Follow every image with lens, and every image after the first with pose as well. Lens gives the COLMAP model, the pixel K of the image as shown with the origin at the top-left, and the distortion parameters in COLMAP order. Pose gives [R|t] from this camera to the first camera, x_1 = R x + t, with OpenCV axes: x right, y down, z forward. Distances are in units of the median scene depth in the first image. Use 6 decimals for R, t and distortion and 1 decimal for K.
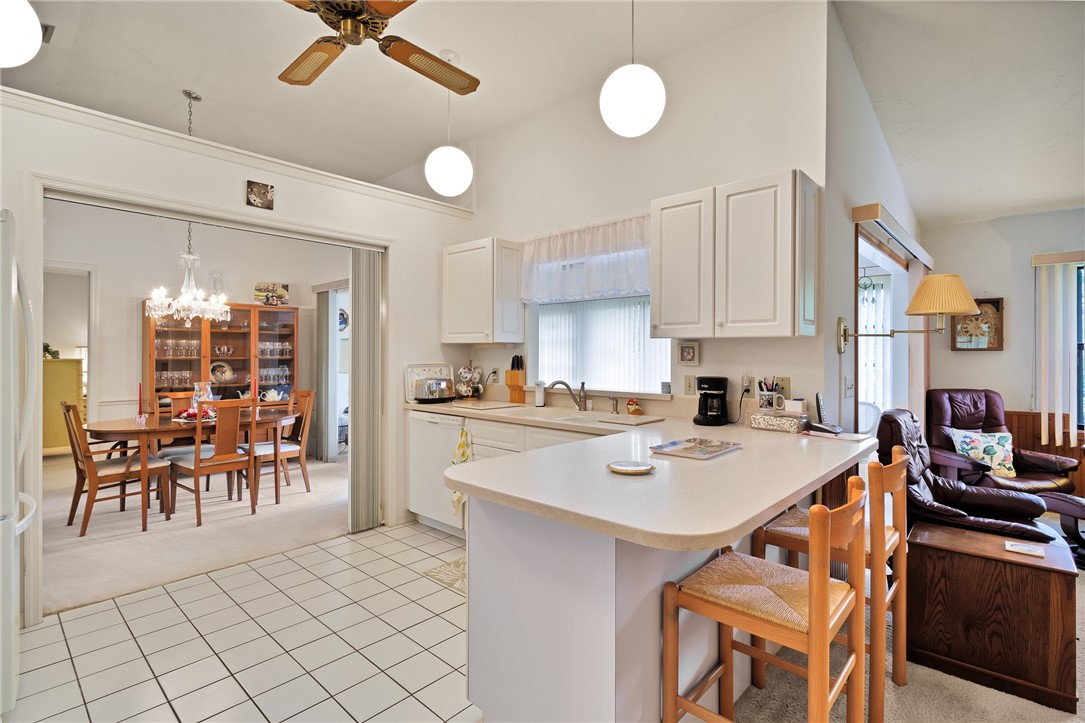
lens RADIAL K [[509.8, 0, 547.3], [0, 509.8, 352.6], [0, 0, 1]] dist [0.004660, 0.000364]
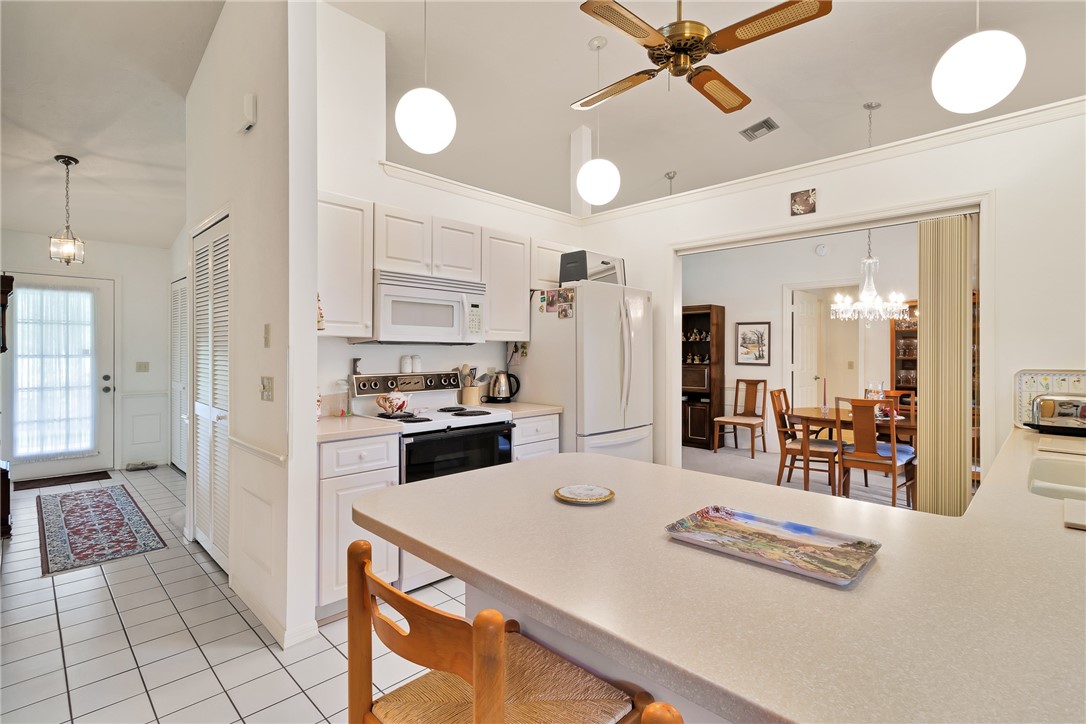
lens RADIAL K [[510.3, 0, 547.8], [0, 510.3, 353.1], [0, 0, 1]] dist [0.004660, 0.000364]
pose [[-0.029467, 0.000269, -0.999566, 0.410781], [-0.000188, 1.000000, 0.000275, 0.001794], [0.999566, 0.000196, -0.029467, 0.409147]]
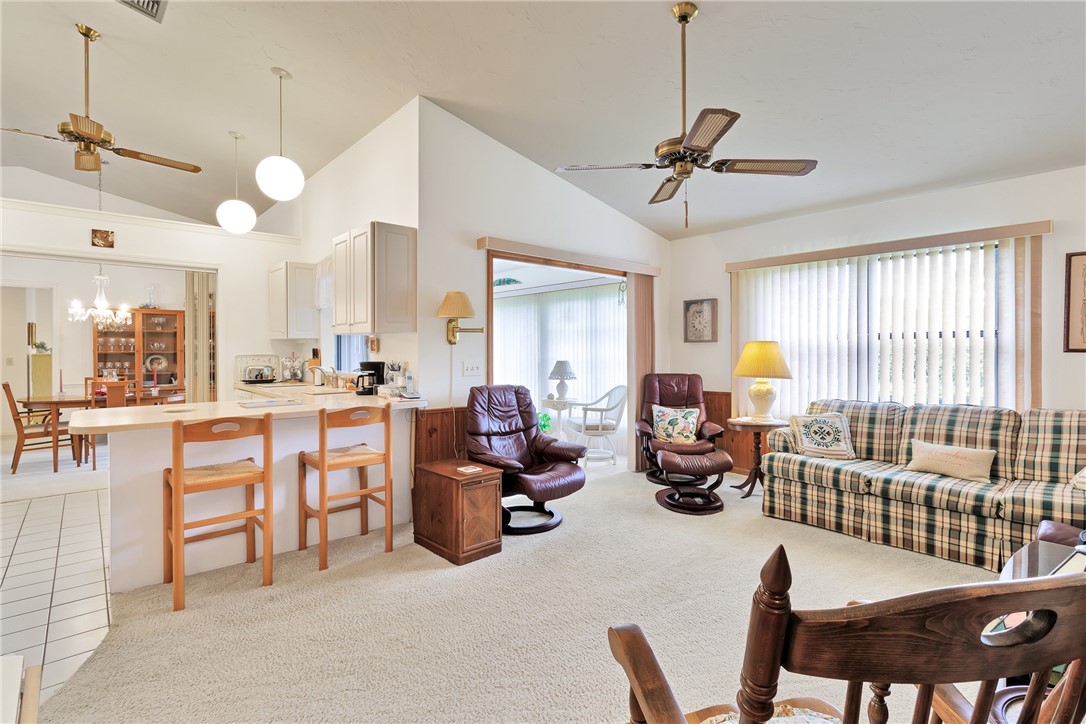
lens RADIAL K [[501.6, 0, 543.7], [0, 501.6, 352.6], [0, 0, 1]] dist [0.001253, 0.000368]
pose [[0.995355, -0.004422, -0.096175, 0.669537], [0.005184, 0.999957, 0.007680, 0.010285], [0.096137, -0.008142, 0.995335, -0.249640]]
